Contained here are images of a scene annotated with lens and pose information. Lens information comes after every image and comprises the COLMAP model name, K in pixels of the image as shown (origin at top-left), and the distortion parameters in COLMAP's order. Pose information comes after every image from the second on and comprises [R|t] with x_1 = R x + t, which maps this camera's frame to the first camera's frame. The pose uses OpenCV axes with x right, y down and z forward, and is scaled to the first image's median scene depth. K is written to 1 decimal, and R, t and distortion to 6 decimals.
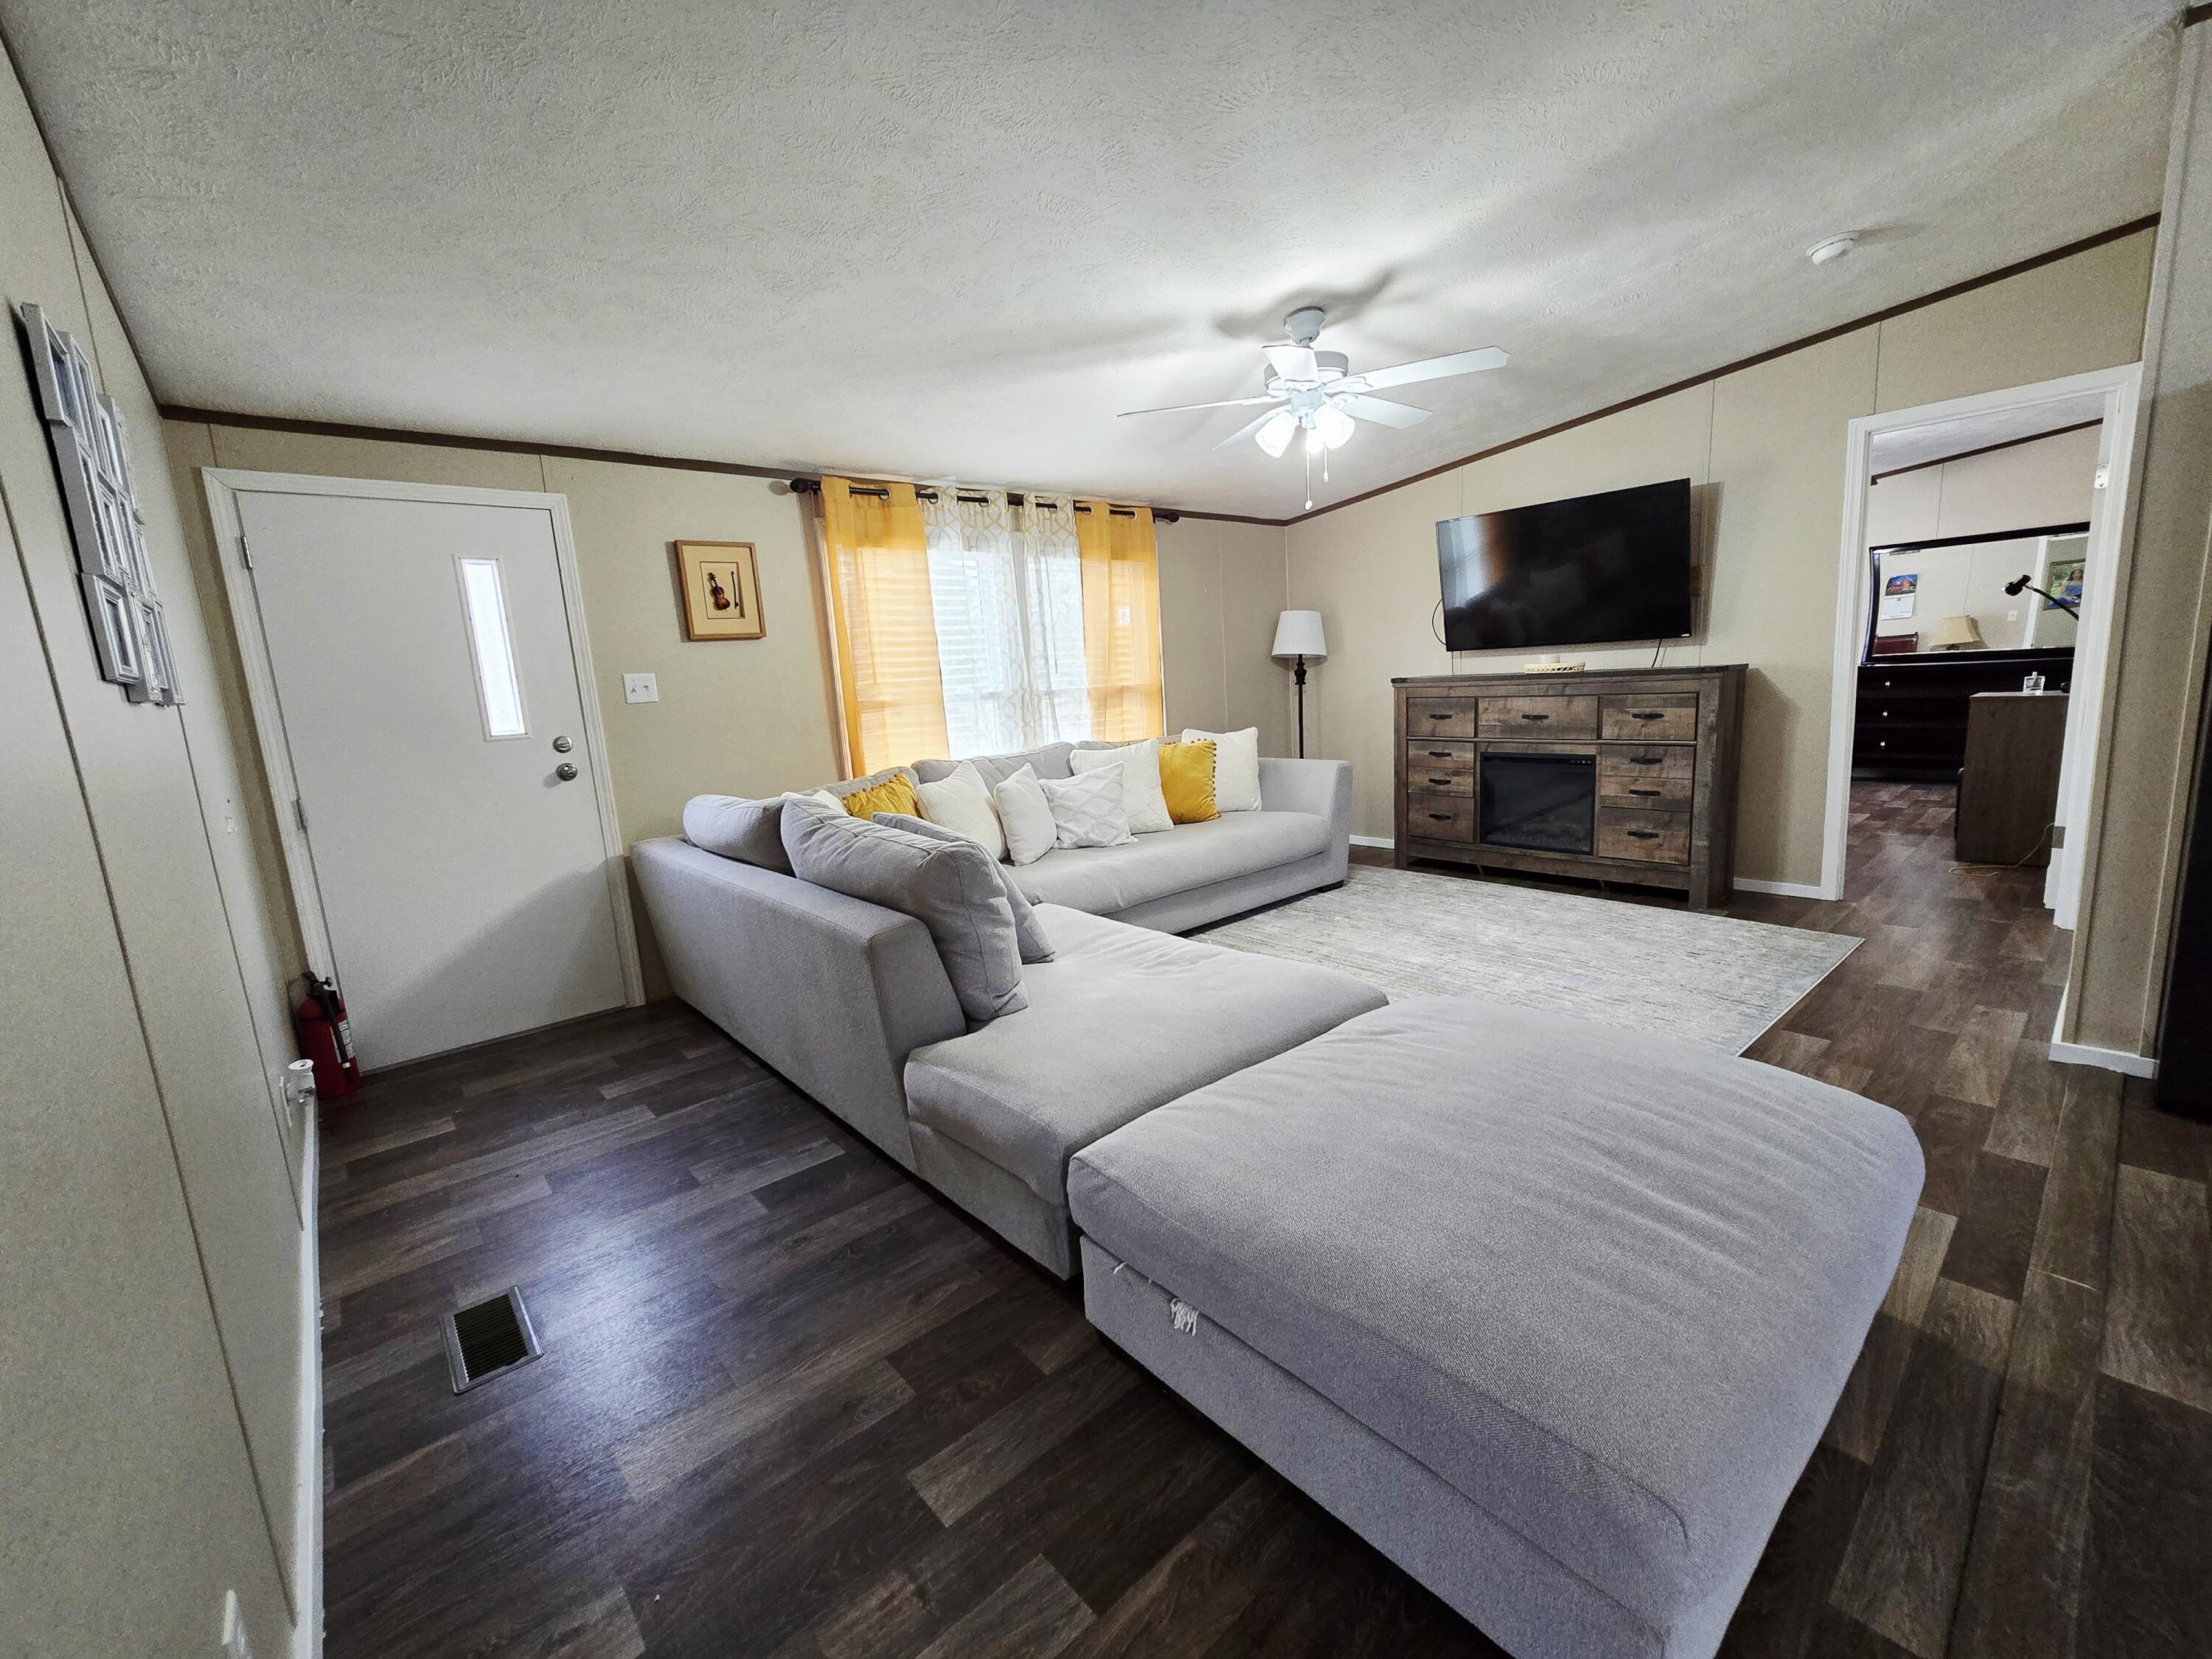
lens RADIAL K [[904.1, 0, 1121.7], [0, 904.1, 826.8], [0, 0, 1]] dist [-0.006287, 0.002623]
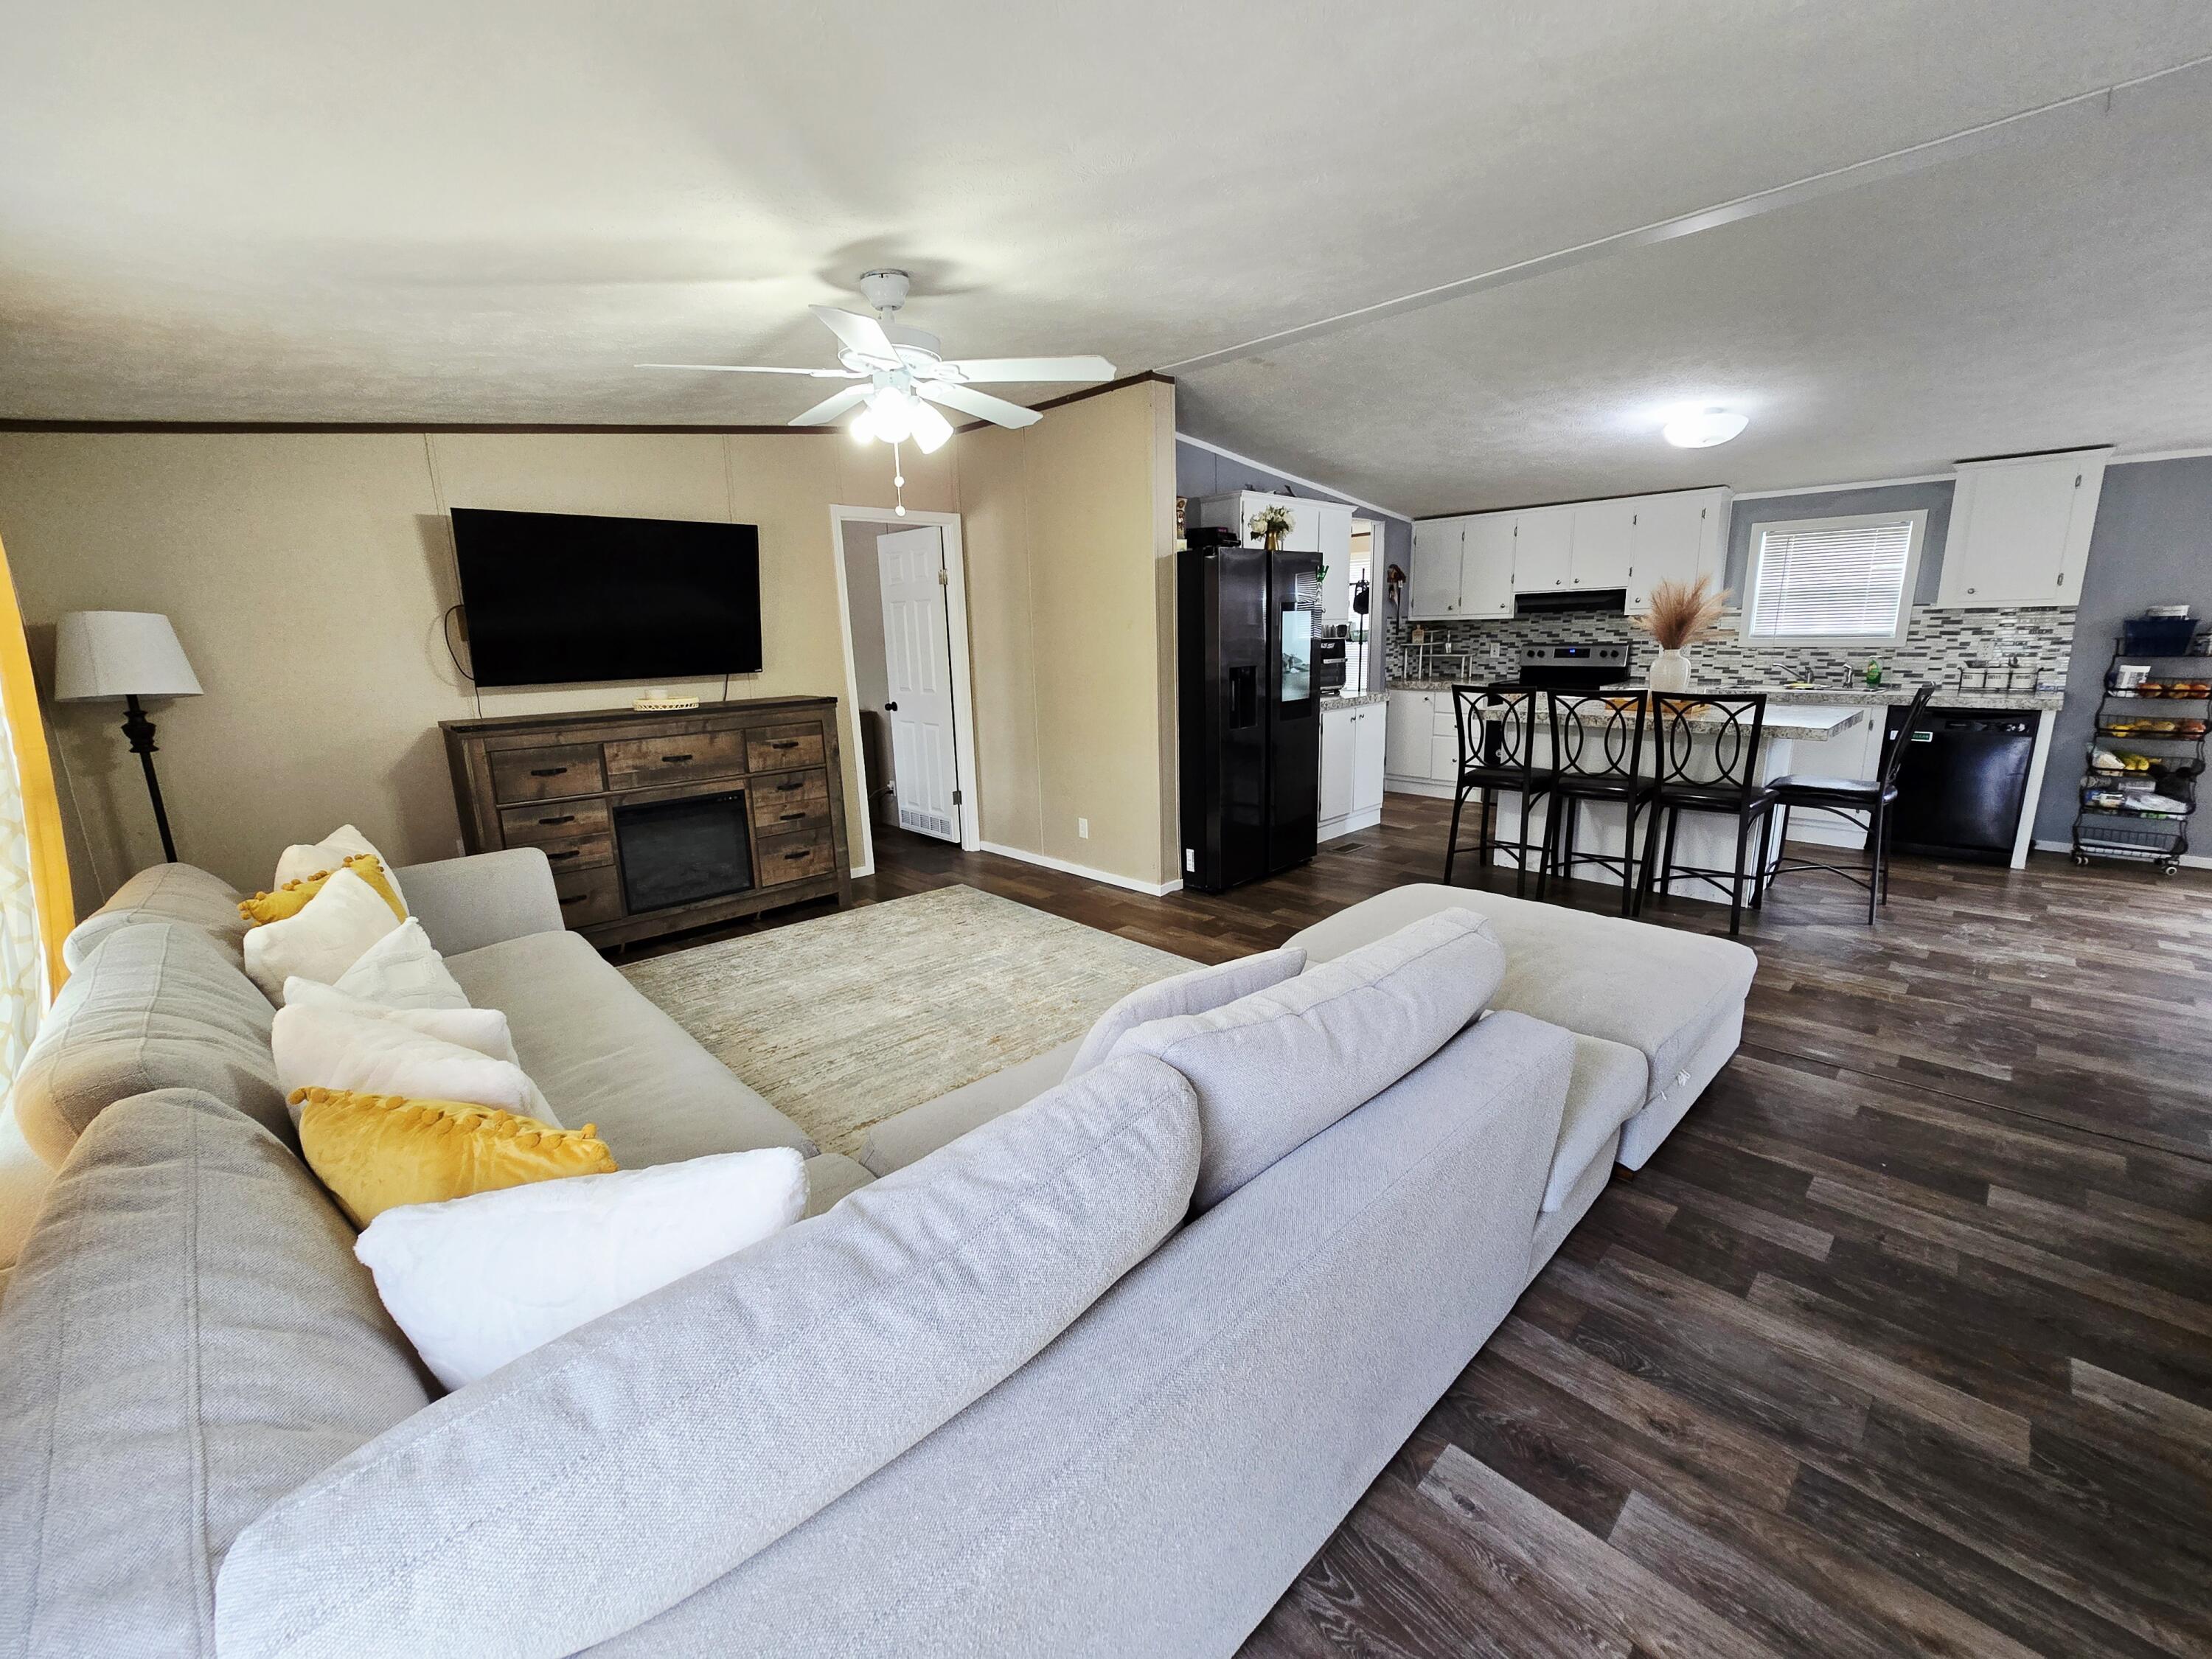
lens RADIAL K [[904.1, 0, 1095.0], [0, 904.1, 828.2], [0, 0, 1]] dist [-0.006287, 0.002623]
pose [[-0.029252, -0.160551, 0.986594, -0.485470], [0.194027, 0.967331, 0.163169, -0.128777], [-0.980560, 0.196199, 0.002855, 0.644727]]
